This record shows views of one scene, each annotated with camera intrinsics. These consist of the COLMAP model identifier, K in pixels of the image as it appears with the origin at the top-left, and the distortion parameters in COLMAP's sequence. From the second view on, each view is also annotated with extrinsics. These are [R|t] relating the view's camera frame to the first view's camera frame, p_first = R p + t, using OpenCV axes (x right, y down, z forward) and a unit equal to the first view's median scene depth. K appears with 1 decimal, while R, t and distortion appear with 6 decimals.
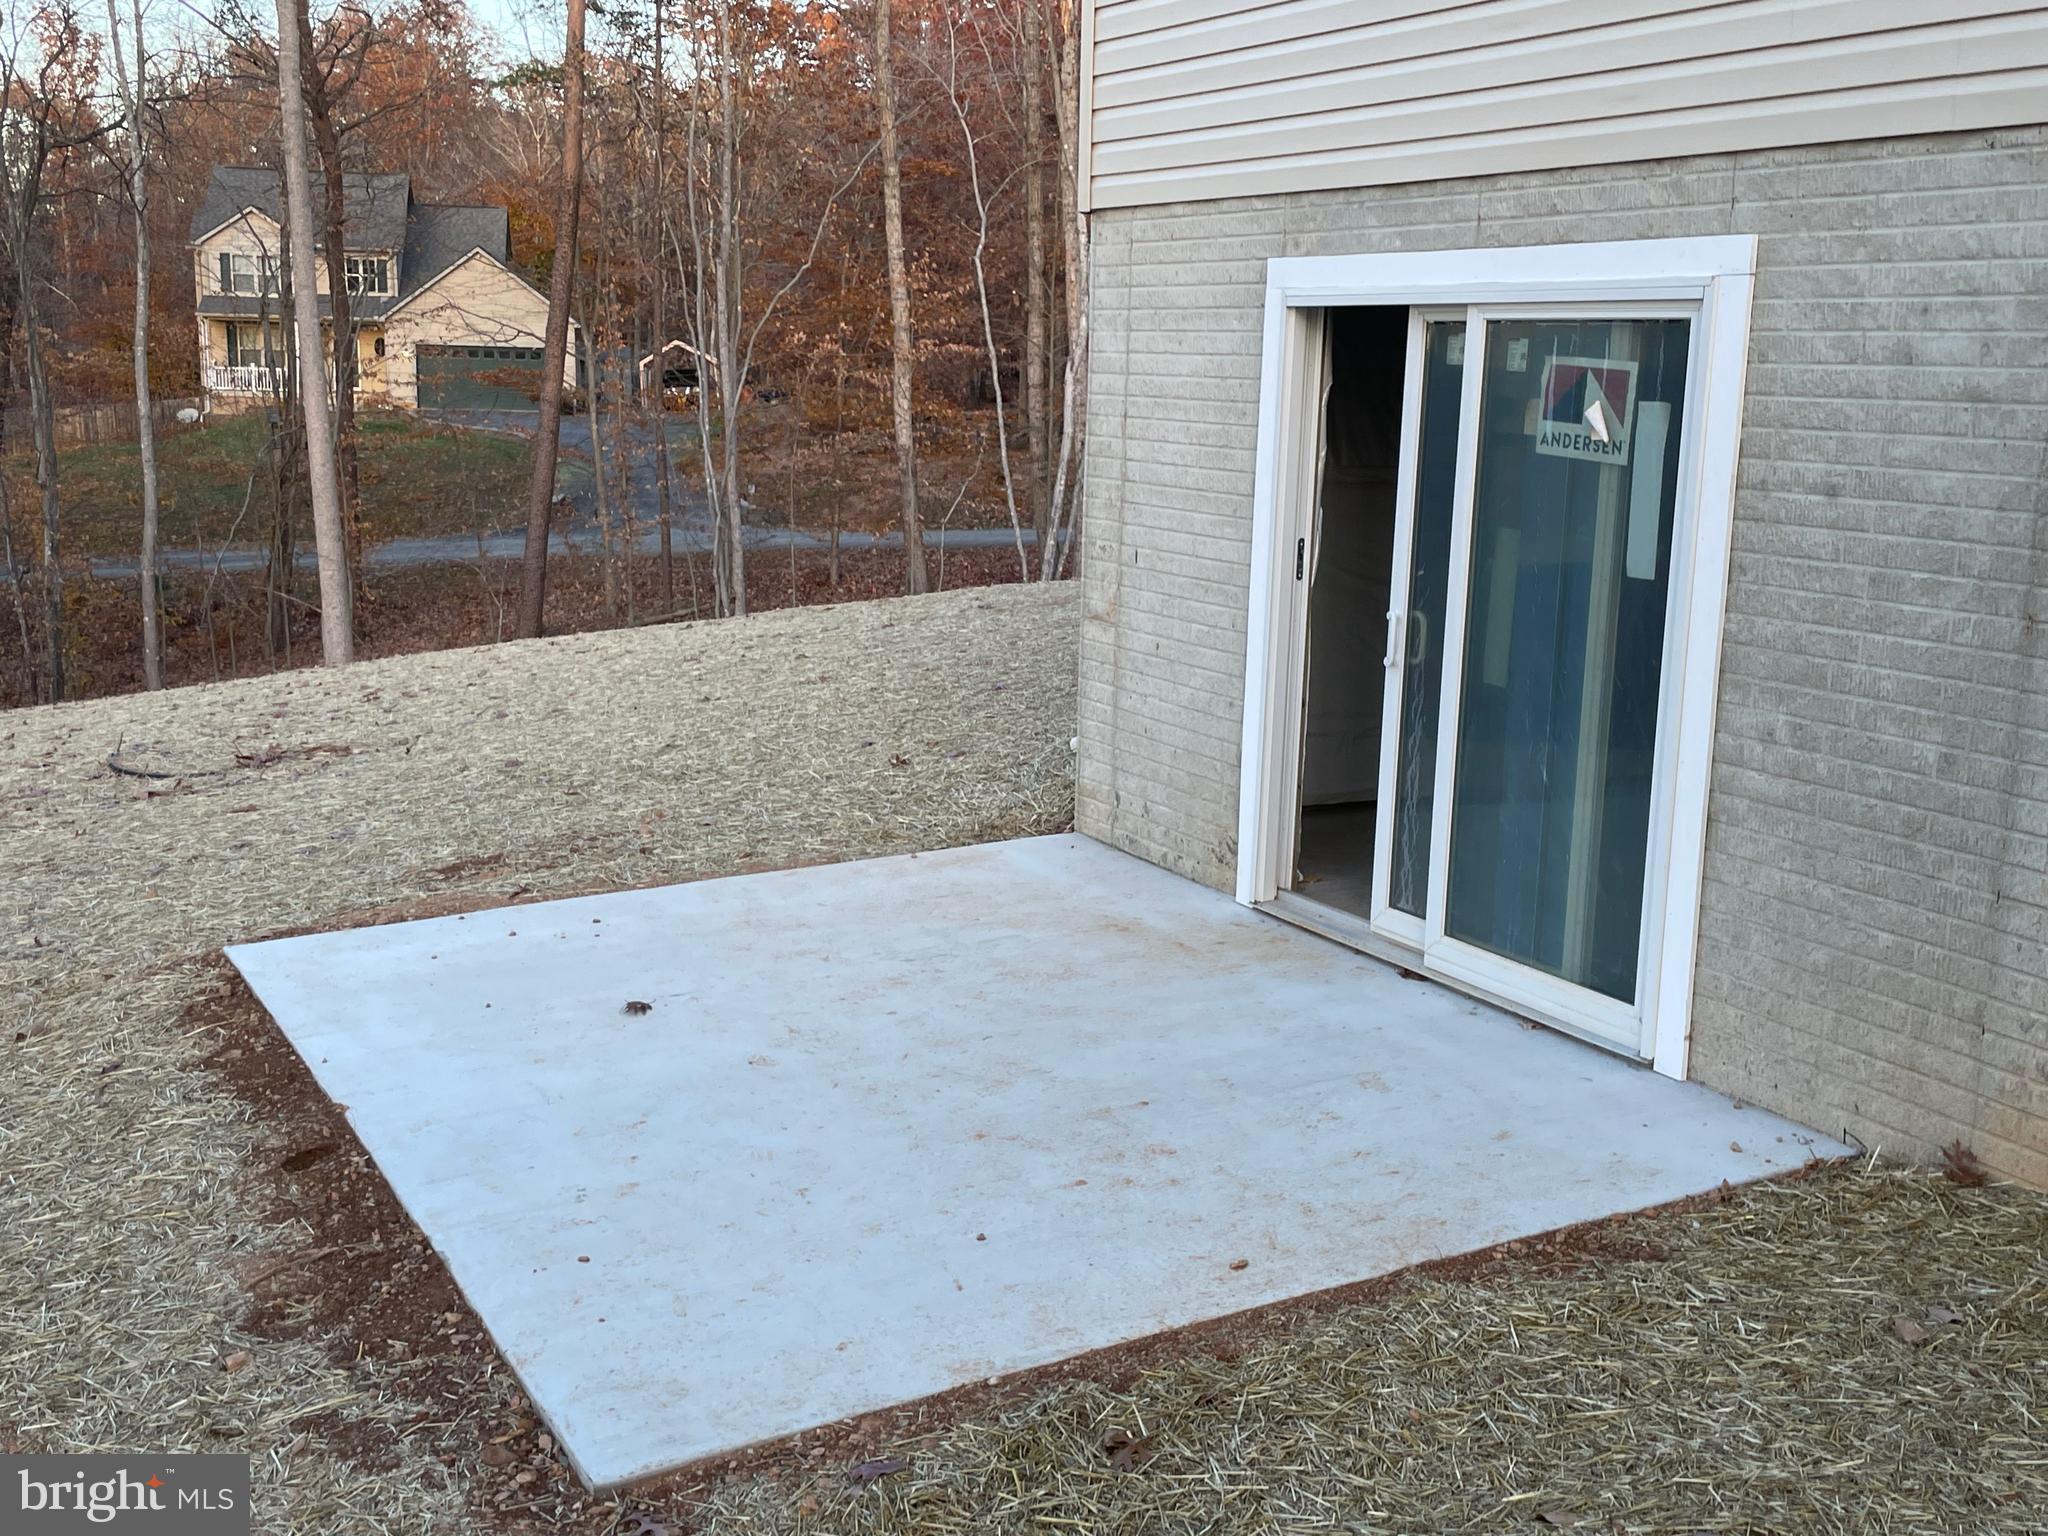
lens RADIAL K [[2117.8, 0, 1025.3], [0, 2117.8, 771.1], [0, 0, 1]] dist [0.022987, 0.000000]
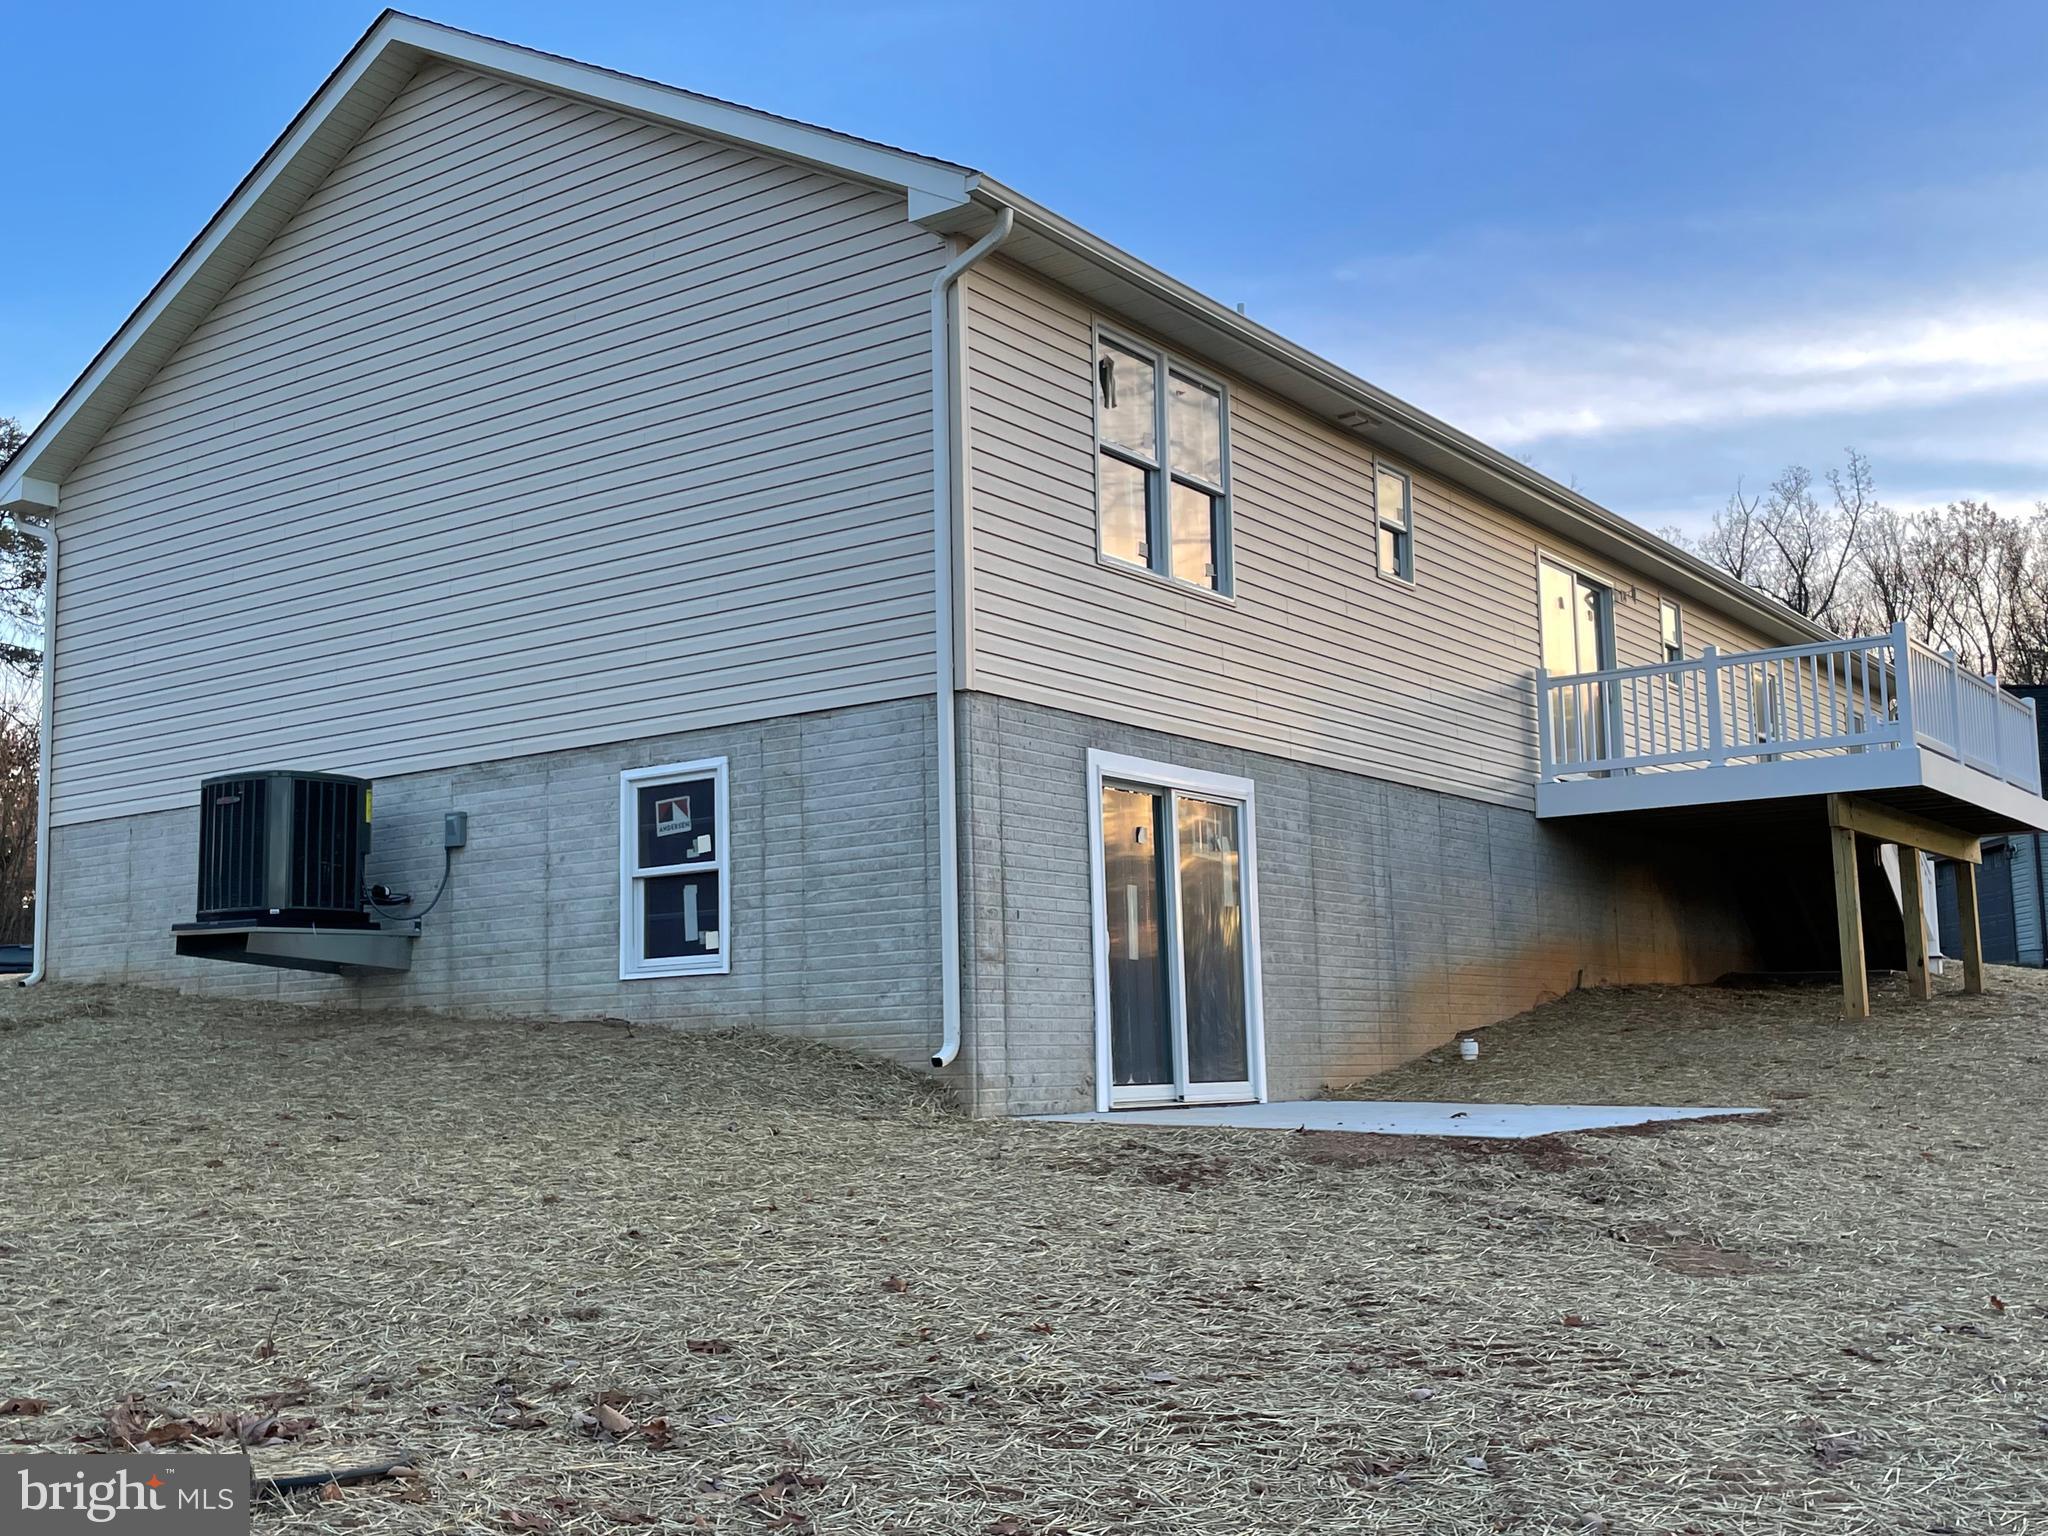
lens RADIAL K [[2117.8, 0, 1023.4], [0, 2117.8, 768.4], [0, 0, 1]] dist [0.022987, 0.000000]
pose [[-0.427418, 0.119413, 0.896133, -1.835478], [0.192535, 0.980522, -0.038827, -0.197425], [-0.883314, 0.155942, -0.442084, 2.266410]]
